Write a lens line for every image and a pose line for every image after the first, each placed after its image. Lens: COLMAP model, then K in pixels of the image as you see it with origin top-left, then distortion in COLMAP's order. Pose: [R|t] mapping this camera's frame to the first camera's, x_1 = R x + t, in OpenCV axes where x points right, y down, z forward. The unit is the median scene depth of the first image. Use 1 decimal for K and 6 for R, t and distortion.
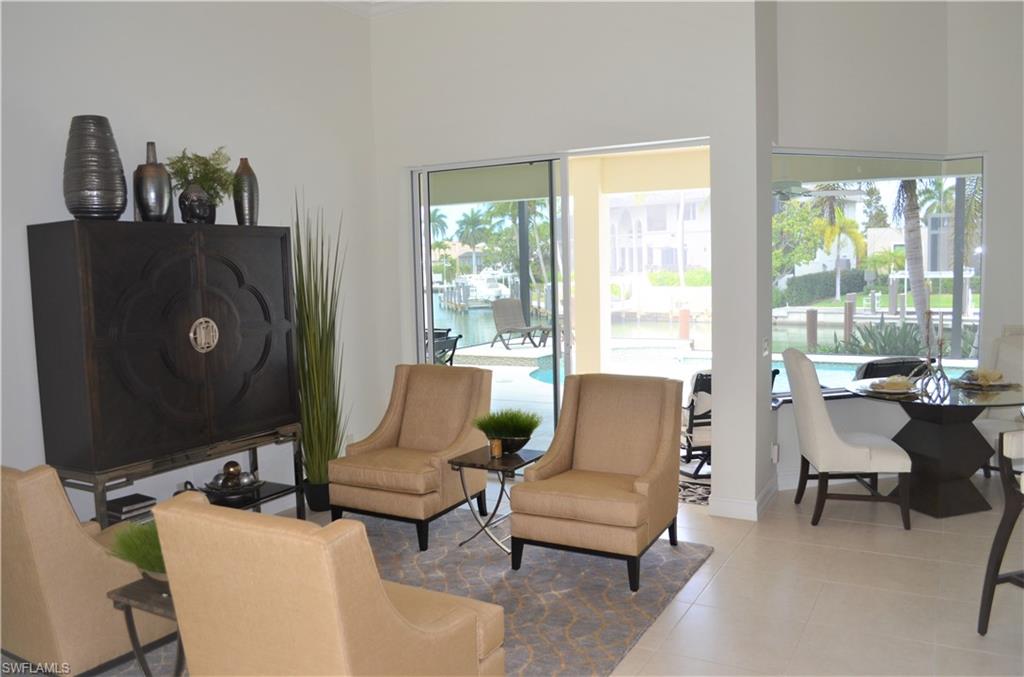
lens RADIAL K [[806.5, 0, 515.8], [0, 806.5, 335.1], [0, 0, 1]] dist [-0.088955, 0.015471]
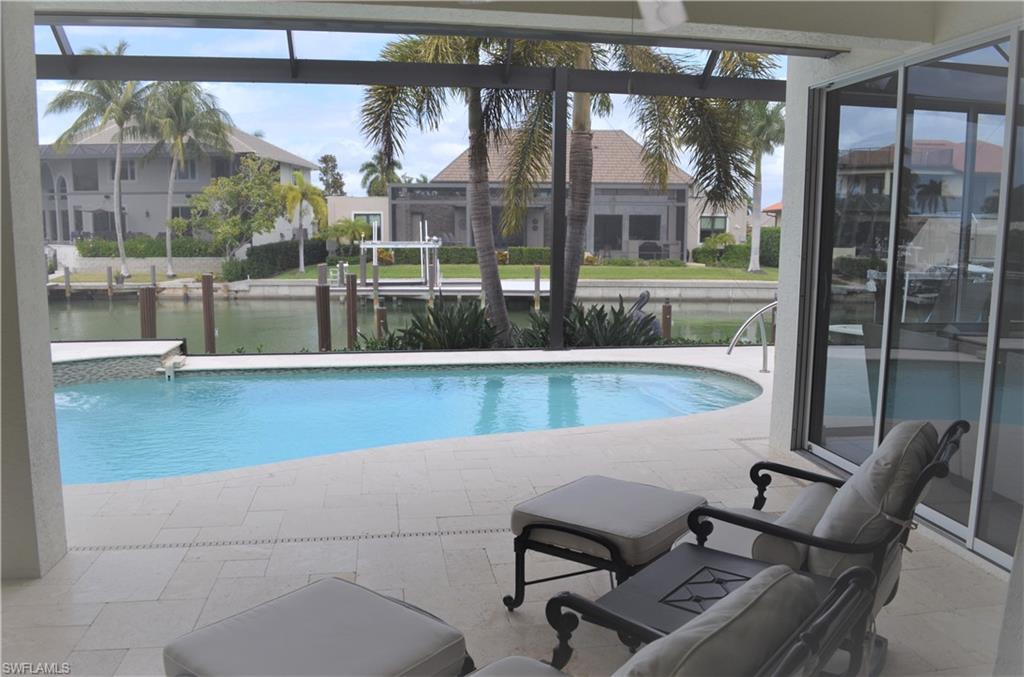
lens RADIAL K [[806.5, 0, 520.3], [0, 806.5, 341.6], [0, 0, 1]] dist [-0.088955, 0.015471]
pose [[0.777594, -0.058365, 0.626052, 0.008470], [0.030782, 0.998022, 0.054810, -0.004506], [-0.628013, -0.023348, 0.777853, 0.087044]]
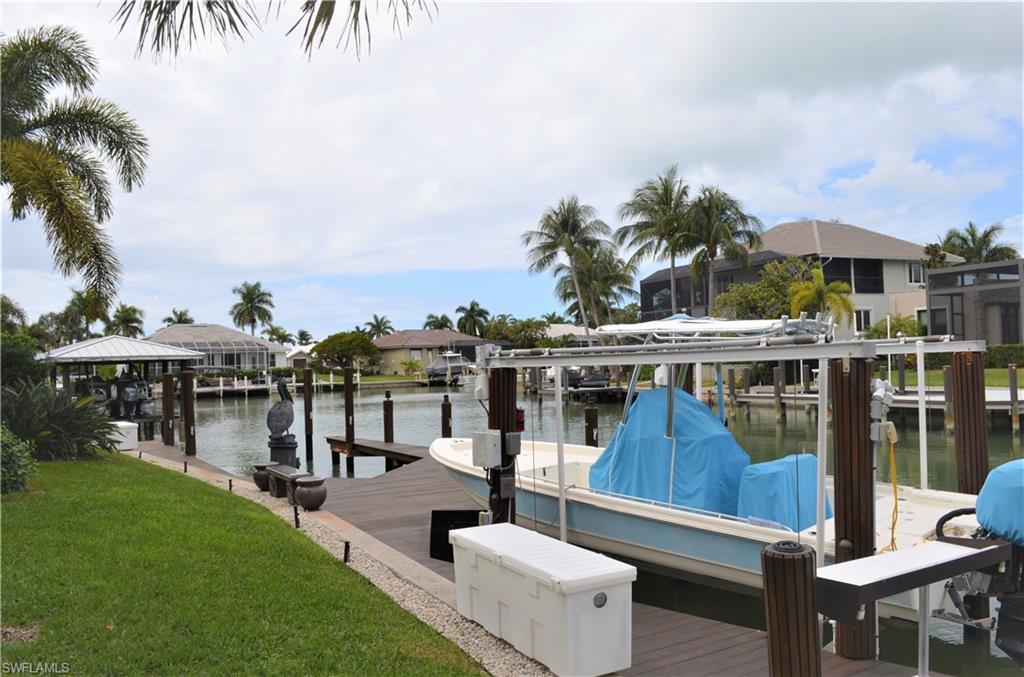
lens RADIAL K [[806.5, 0, 519.2], [0, 806.5, 338.3], [0, 0, 1]] dist [-0.088955, 0.015471]
pose [[0.917535, -0.018882, -0.397206, 0.376758], [-0.021964, 0.994941, -0.098032, 0.003965], [0.397047, 0.098672, 0.912479, 0.075155]]
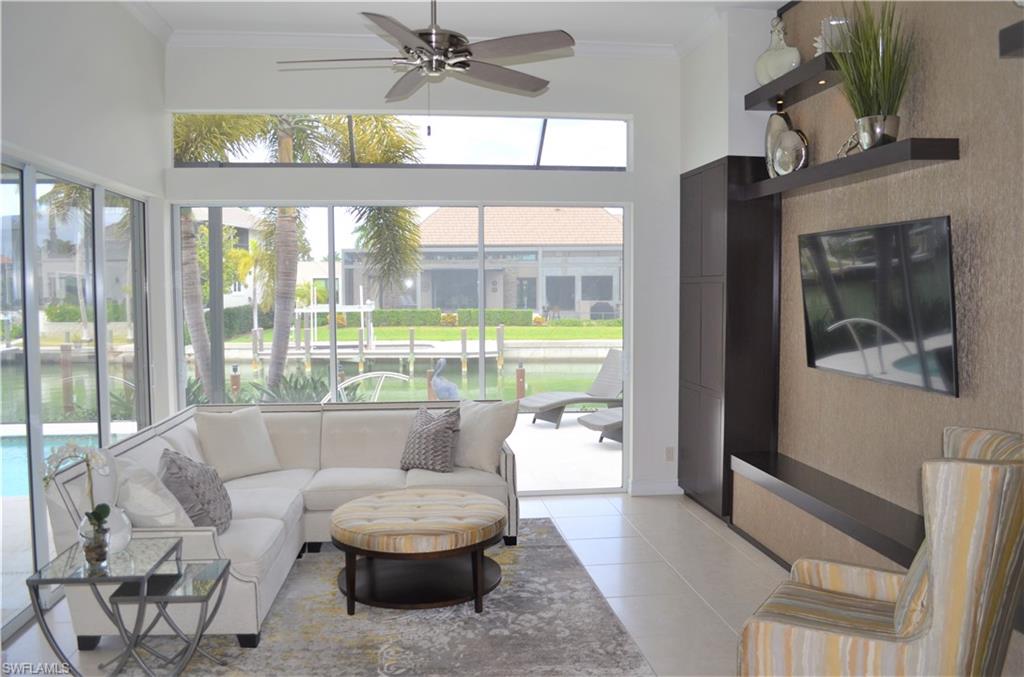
lens RADIAL K [[806.5, 0, 518.8], [0, 806.5, 341.0], [0, 0, 1]] dist [-0.088955, 0.015471]
pose [[0.799017, -0.020663, 0.600954, 0.066478], [0.039736, 0.999039, -0.018483, -0.005082], [-0.599995, 0.038647, 0.799070, 0.030045]]
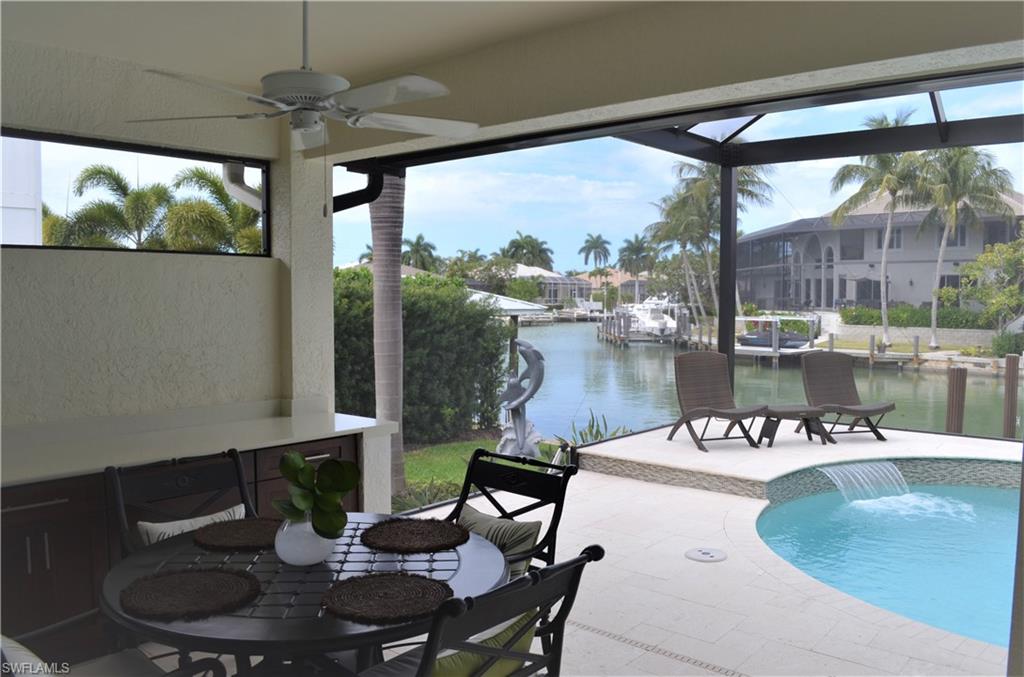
lens RADIAL K [[806.5, 0, 512.0], [0, 806.5, 342.8], [0, 0, 1]] dist [-0.088955, 0.015471]
pose [[0.978800, 0.039768, -0.200922, -0.006751], [-0.044751, 0.998792, -0.020319, -0.008395], [0.199871, 0.028880, 0.979397, 0.107375]]
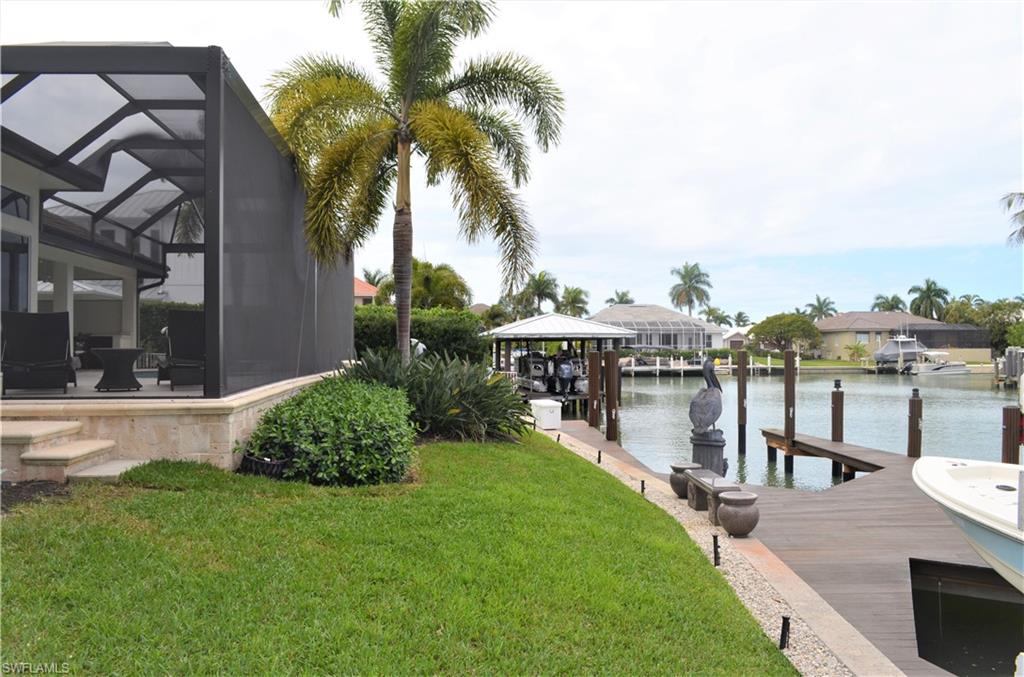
lens RADIAL K [[806.5, 0, 518.8], [0, 806.5, 342.2], [0, 0, 1]] dist [-0.088955, 0.015471]
pose [[0.587855, 0.011286, -0.808888, 0.348461], [-0.078461, 0.995984, -0.043125, 0.001556], [0.805152, 0.088817, 0.586380, 0.112840]]
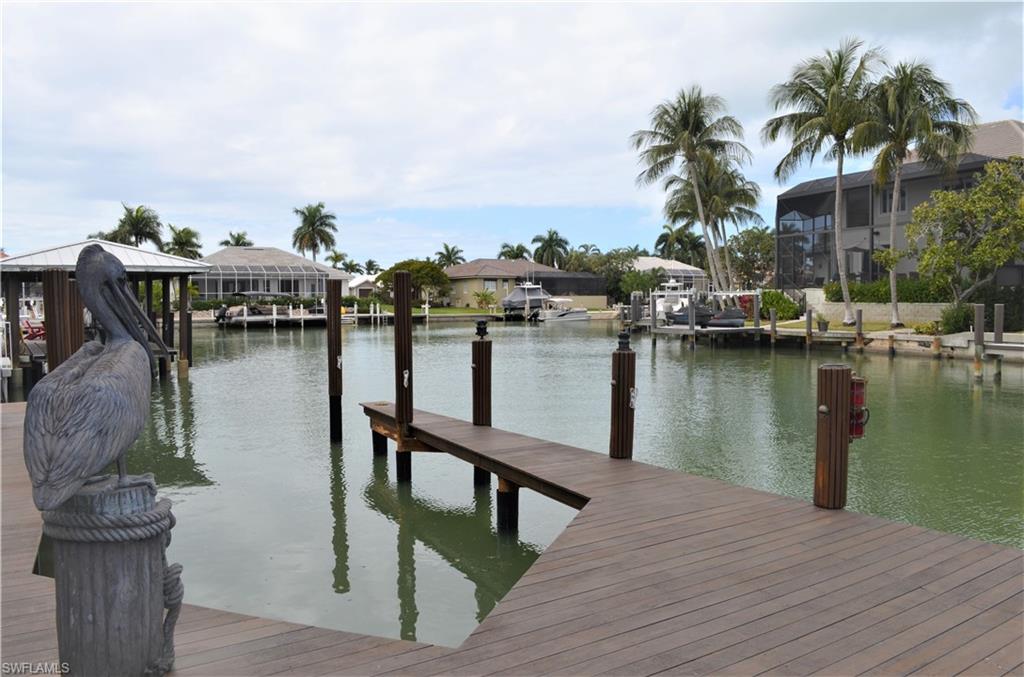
lens RADIAL K [[806.5, 0, 520.1], [0, 806.5, 346.9], [0, 0, 1]] dist [-0.088955, 0.015471]
pose [[0.881117, 0.043963, -0.470850, 0.270465], [-0.053153, 0.998567, -0.006231, -0.000278], [0.469902, 0.030517, 0.882191, 0.230398]]
